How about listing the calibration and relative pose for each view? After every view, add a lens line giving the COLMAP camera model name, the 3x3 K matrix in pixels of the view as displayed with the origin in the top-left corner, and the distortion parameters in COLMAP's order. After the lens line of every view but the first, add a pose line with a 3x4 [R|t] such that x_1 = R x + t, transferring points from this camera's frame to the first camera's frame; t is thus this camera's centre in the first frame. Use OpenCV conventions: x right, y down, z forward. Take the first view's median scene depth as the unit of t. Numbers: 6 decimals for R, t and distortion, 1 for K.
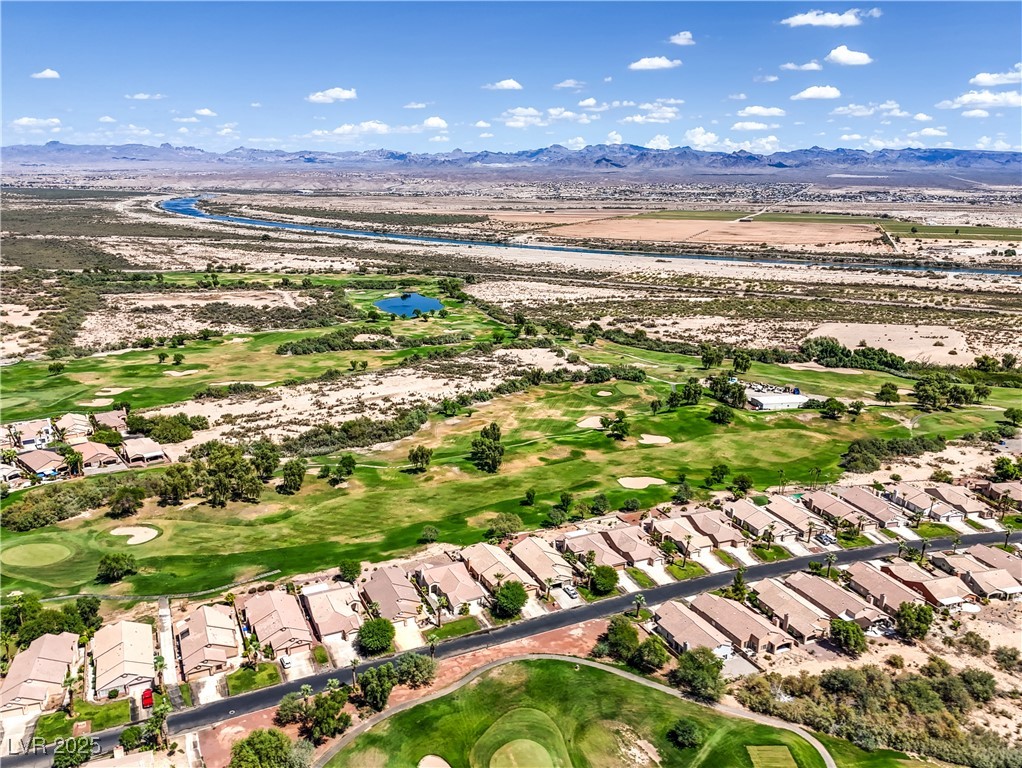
lens RADIAL K [[777.5, 0, 510.4], [0, 777.5, 381.1], [0, 0, 1]] dist [0.064538, -0.054273]
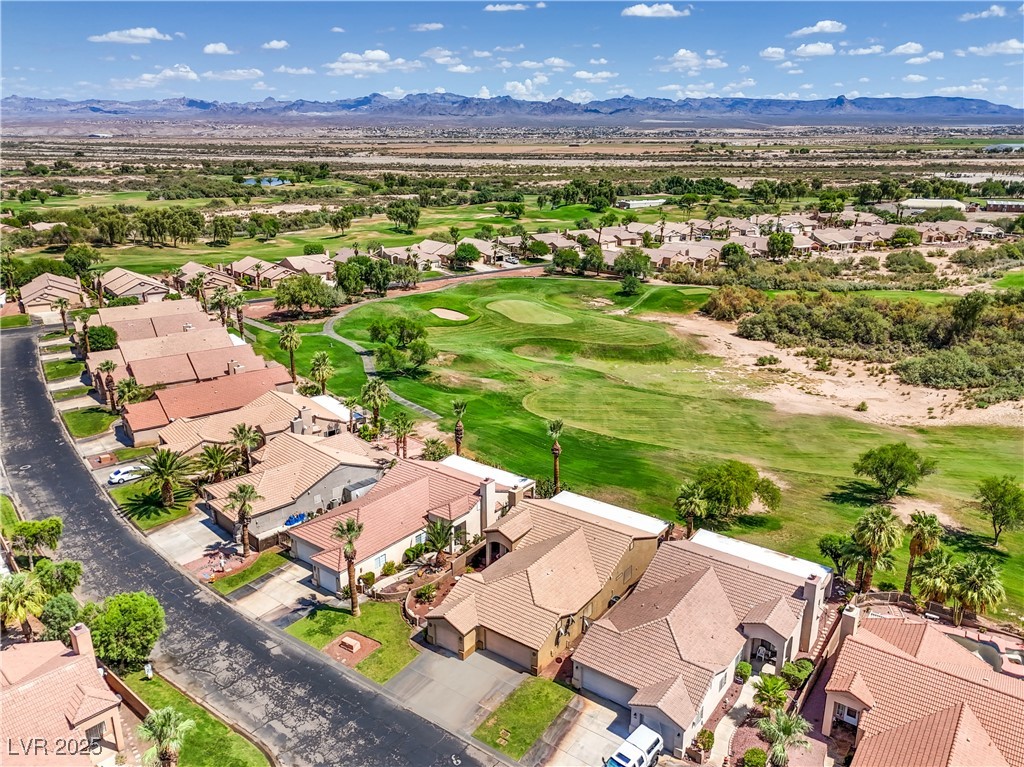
lens RADIAL K [[773.7, 0, 512.8], [0, 773.7, 381.3], [0, 0, 1]] dist [0.071572, -0.061068]
pose [[0.975934, -0.077083, 0.203987, -0.024610], [0.065067, 0.995763, 0.064981, 0.053369], [-0.208131, -0.050145, 0.976815, -0.020928]]
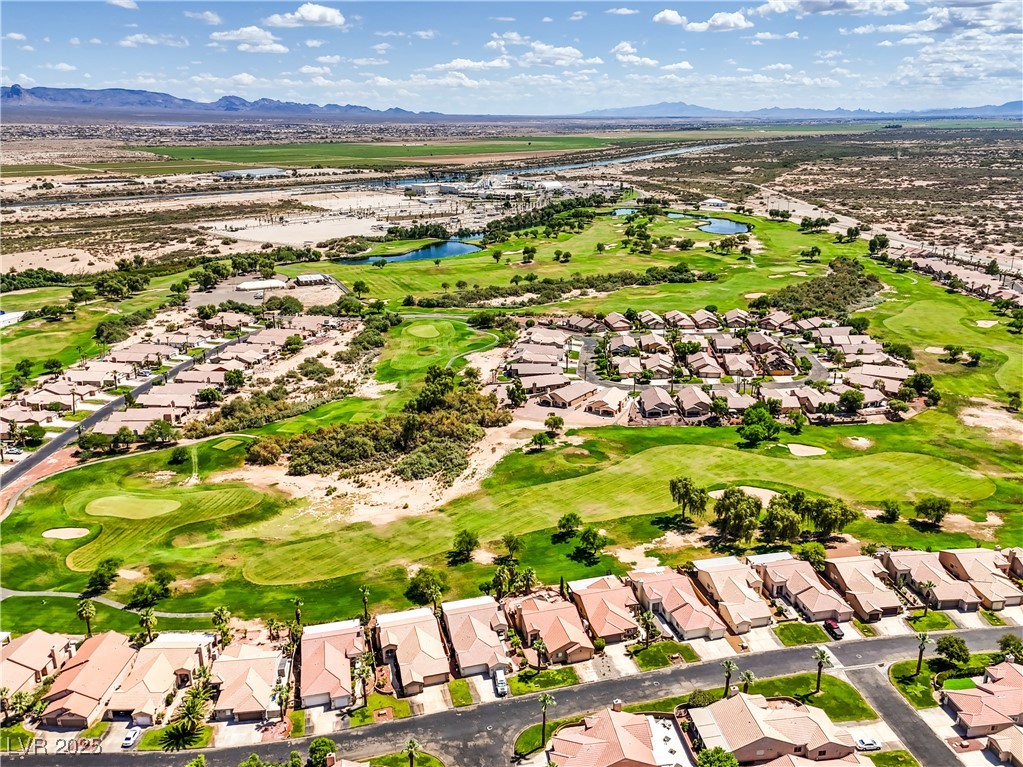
lens RADIAL K [[811.5, 0, 514.6], [0, 811.5, 381.4], [0, 0, 1]] dist [0.068478, -0.058111]
pose [[0.441434, -0.290271, 0.849046, -0.093569], [0.238914, 0.950094, 0.200601, 0.012748], [-0.864902, 0.114297, 0.488753, -0.049722]]
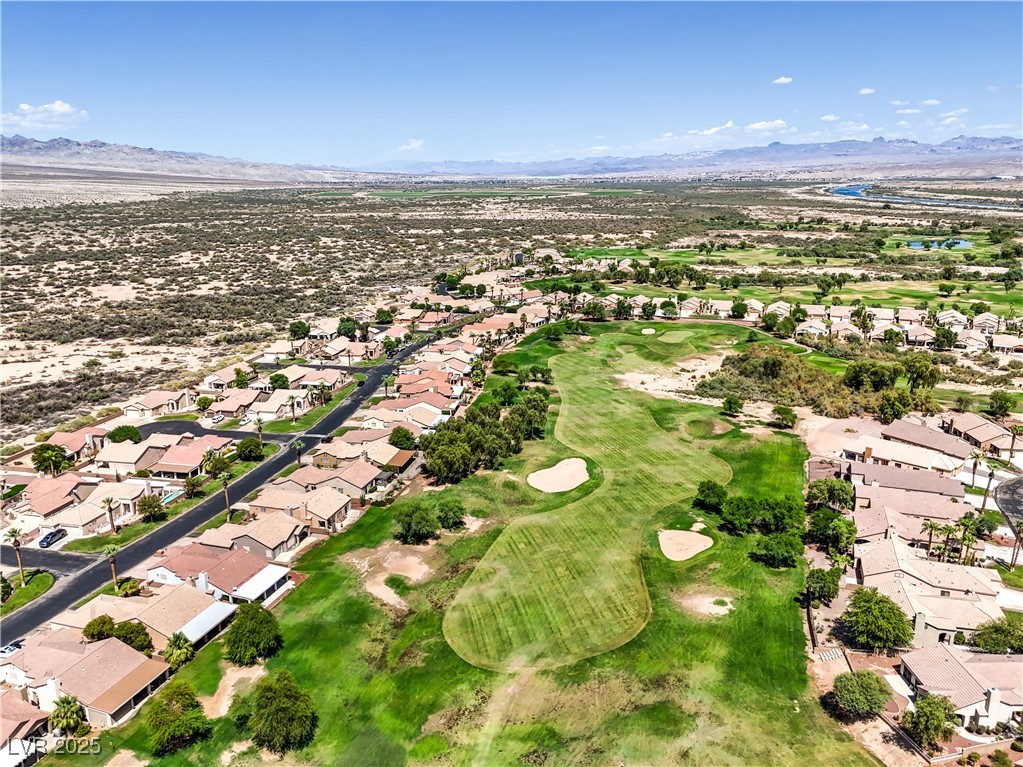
lens RADIAL K [[773.0, 0, 512.3], [0, 773.0, 381.3], [0, 0, 1]] dist [0.071572, -0.061068]
pose [[0.684479, 0.173116, -0.708180, 0.139890], [-0.167750, 0.982731, 0.078095, 0.053833], [0.709471, 0.065343, 0.701699, -0.105339]]
